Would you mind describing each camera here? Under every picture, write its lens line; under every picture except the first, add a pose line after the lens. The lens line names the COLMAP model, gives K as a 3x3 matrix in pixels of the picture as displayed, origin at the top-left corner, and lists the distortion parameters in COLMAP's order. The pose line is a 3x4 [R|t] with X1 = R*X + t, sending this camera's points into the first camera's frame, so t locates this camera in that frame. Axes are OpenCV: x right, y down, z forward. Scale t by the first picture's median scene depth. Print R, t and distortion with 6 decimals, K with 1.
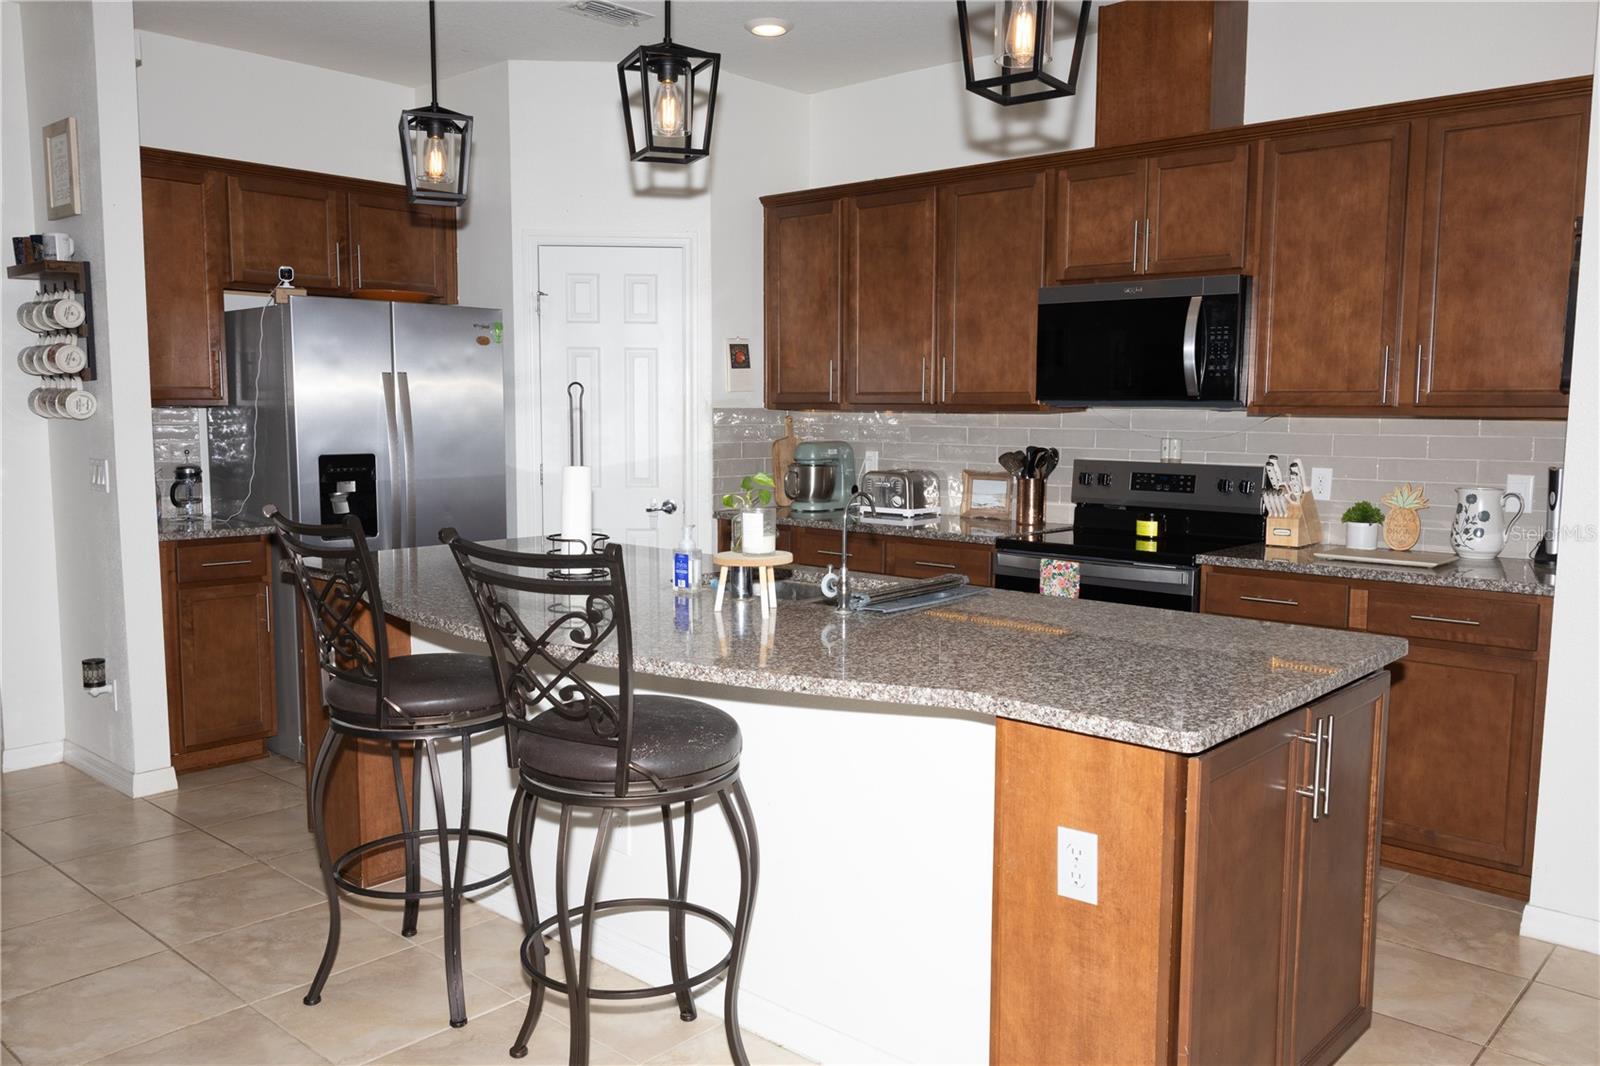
lens RADIAL K [[1261.0, 0, 799.9], [0, 1261.0, 534.9], [0, 0, 1]] dist [0.008117, 0.004593]
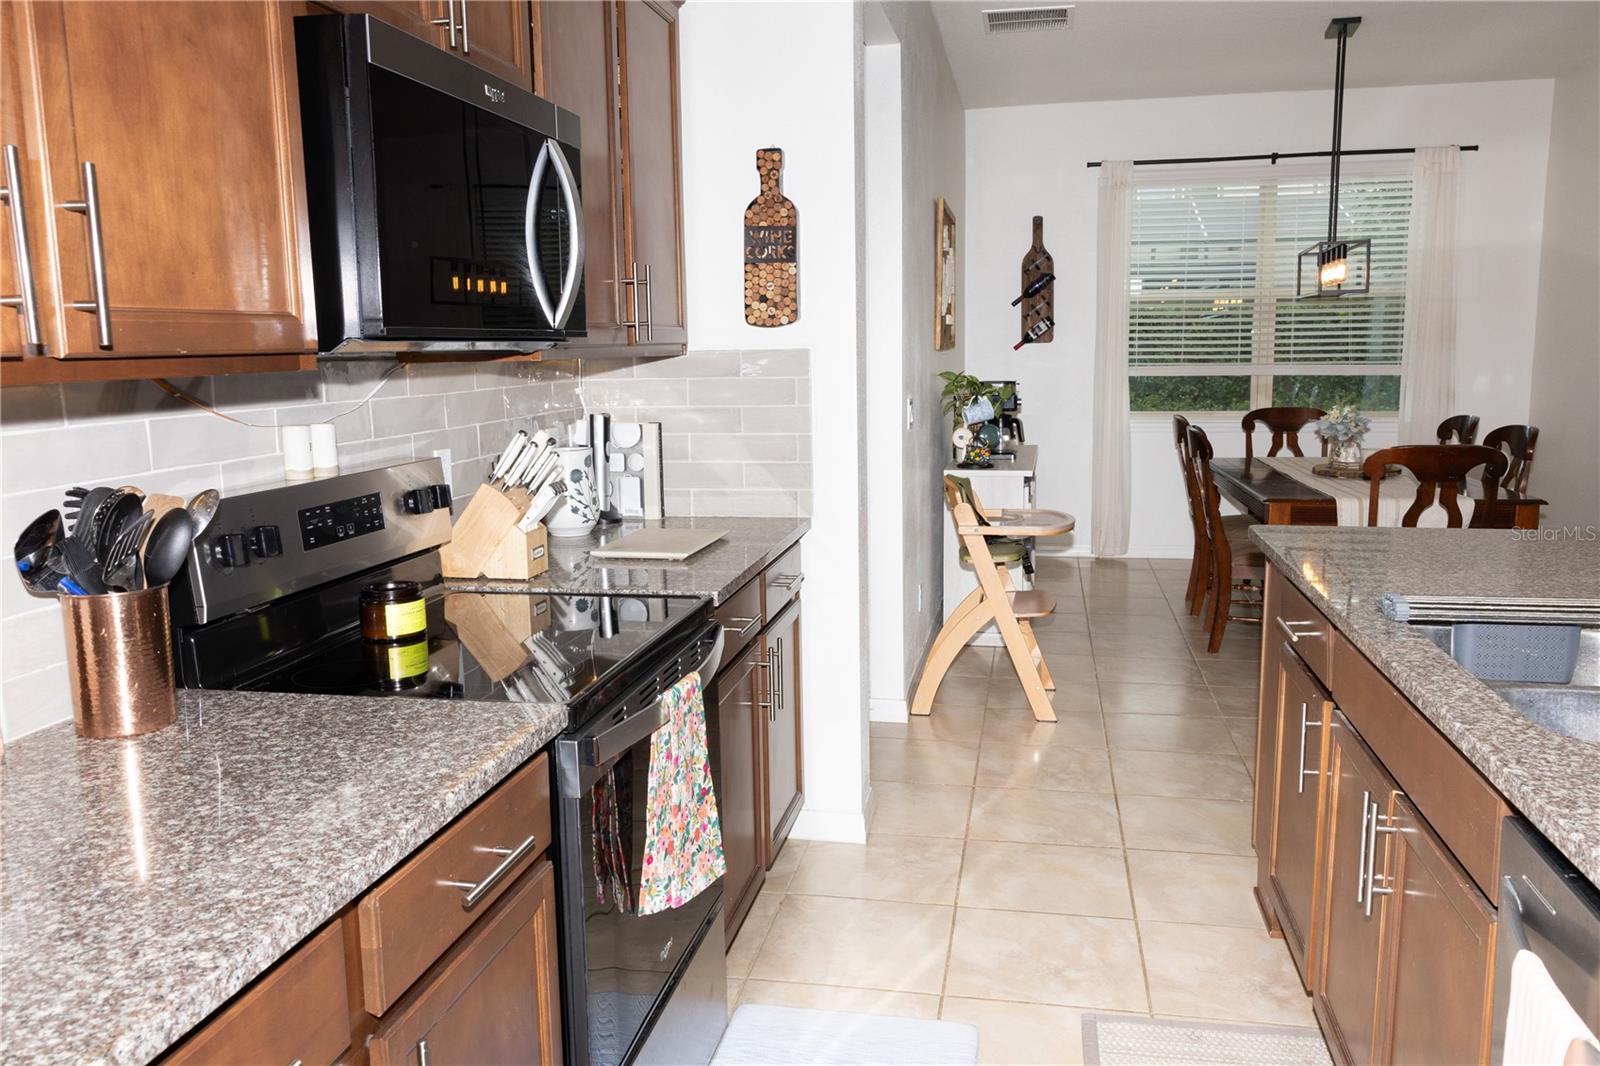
lens RADIAL K [[1261.0, 0, 800.6], [0, 1261.0, 535.9], [0, 0, 1]] dist [0.008117, 0.004593]
pose [[-0.515191, -0.134117, 0.846517, -0.174700], [0.097764, 0.972038, 0.213503, -0.111997], [-0.851481, 0.192754, -0.487673, 1.037679]]
